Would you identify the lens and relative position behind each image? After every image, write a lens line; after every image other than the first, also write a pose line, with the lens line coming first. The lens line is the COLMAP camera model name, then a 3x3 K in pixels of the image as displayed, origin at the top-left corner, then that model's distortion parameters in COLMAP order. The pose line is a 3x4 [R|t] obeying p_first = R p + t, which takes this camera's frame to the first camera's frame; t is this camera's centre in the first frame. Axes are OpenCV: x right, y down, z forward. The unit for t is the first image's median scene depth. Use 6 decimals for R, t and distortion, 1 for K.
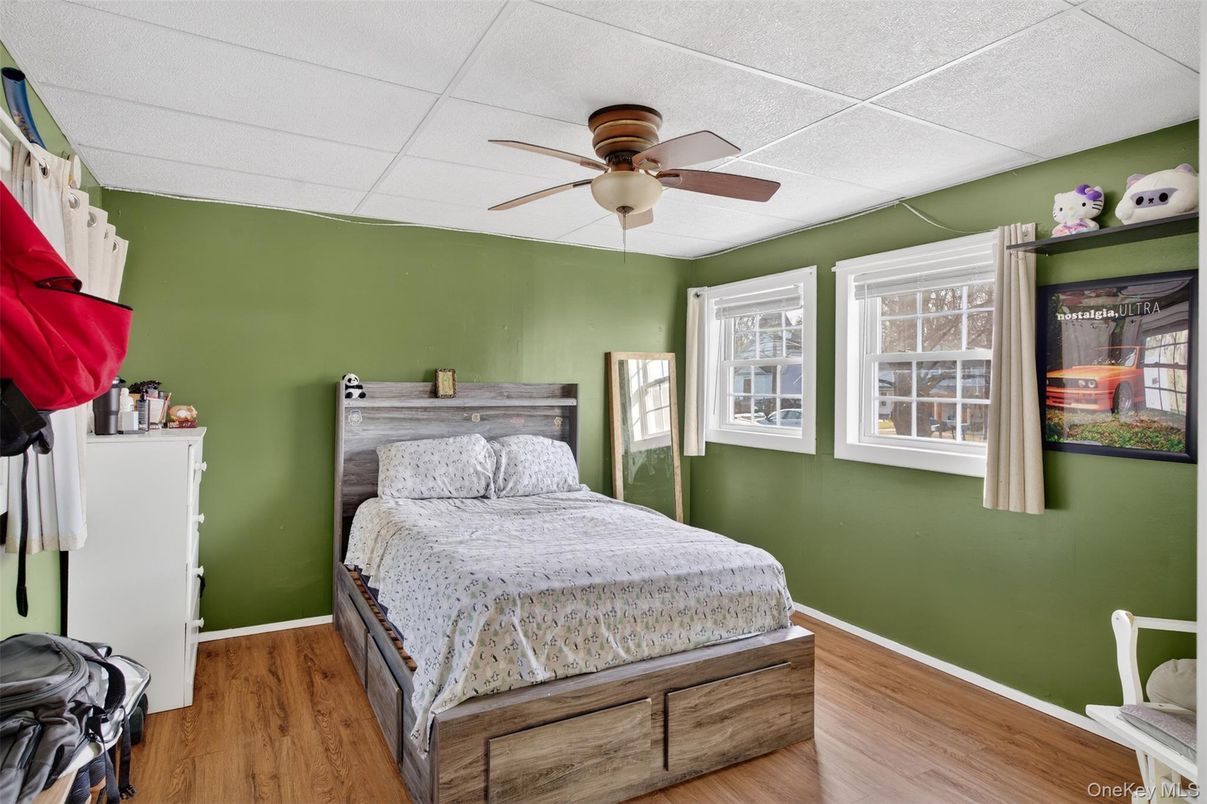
lens RADIAL K [[659.7, 0, 605.6], [0, 659.7, 392.3], [0, 0, 1]] dist [0.014905, -0.000692]
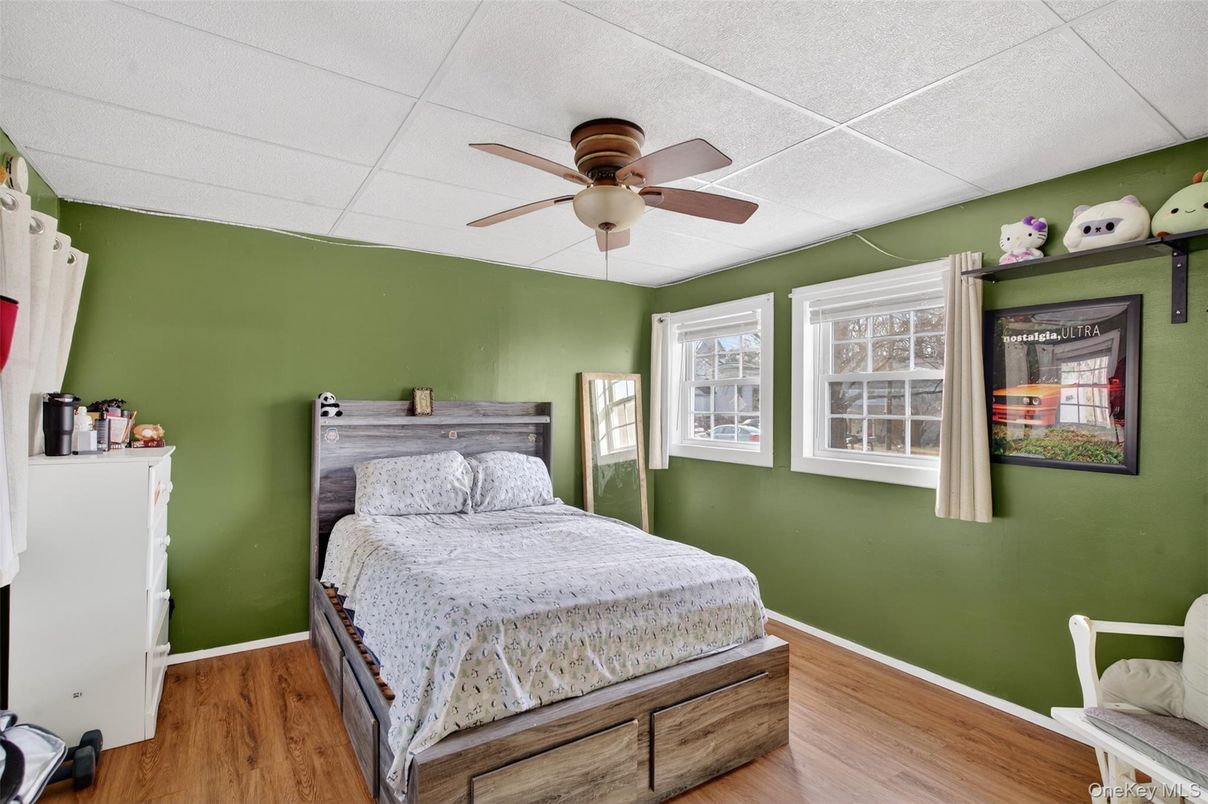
lens RADIAL K [[582.5, 0, 611.7], [0, 582.5, 412.4], [0, 0, 1]] dist [0.006726, -0.000049]
pose [[0.997082, -0.002069, 0.076315, -0.027888], [0.001861, 0.999994, 0.002790, 0.001477], [-0.076320, -0.002640, 0.997080, 0.108806]]
